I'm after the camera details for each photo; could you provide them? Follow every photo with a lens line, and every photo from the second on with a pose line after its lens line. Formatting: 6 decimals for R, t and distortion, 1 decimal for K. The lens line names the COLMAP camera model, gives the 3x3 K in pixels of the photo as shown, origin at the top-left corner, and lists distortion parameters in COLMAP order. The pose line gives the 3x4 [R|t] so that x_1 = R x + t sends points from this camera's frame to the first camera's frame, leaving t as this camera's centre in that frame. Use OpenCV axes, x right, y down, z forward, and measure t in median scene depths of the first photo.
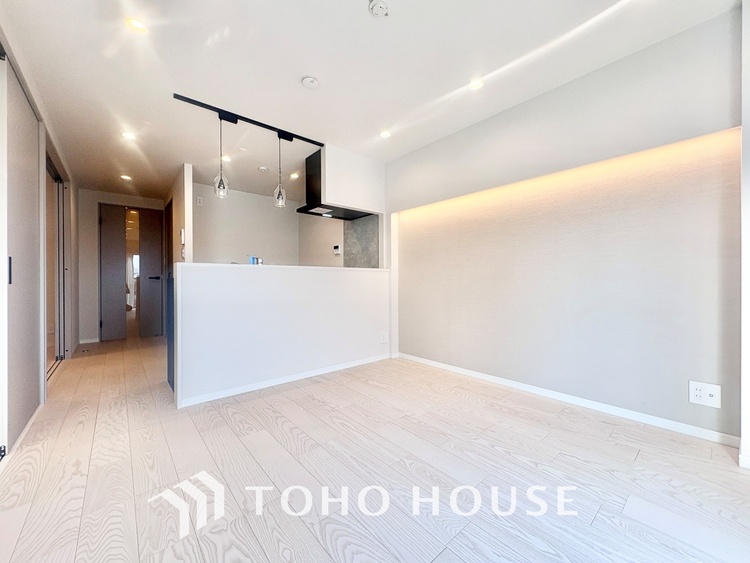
lens RADIAL K [[299.3, 0, 375.3], [0, 299.3, 280.6], [0, 0, 1]] dist [0.001118, 0.000204]
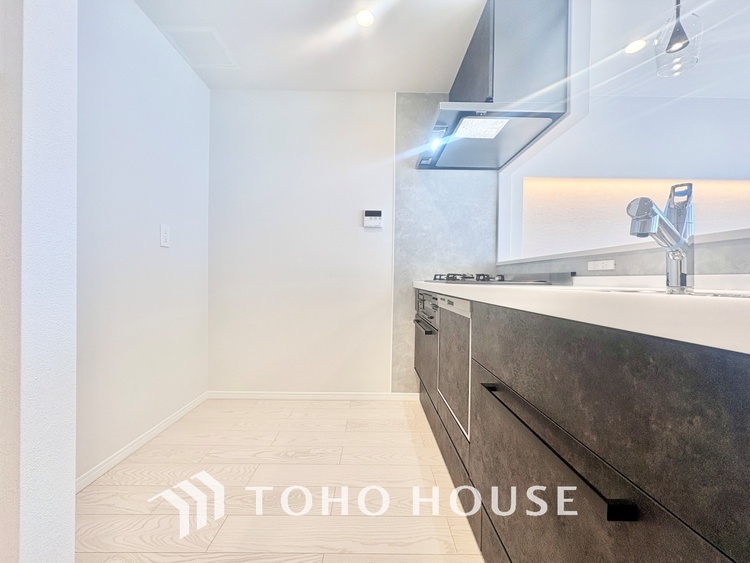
lens RADIAL K [[299.3, 0, 375.3], [0, 299.3, 280.6], [0, 0, 1]] dist [0.001118, 0.000204]
pose [[0.636507, 0.012105, 0.771176, -0.816800], [-0.014532, 0.999888, -0.003701, 0.009186], [-0.771134, -0.008851, 0.636611, 1.048530]]
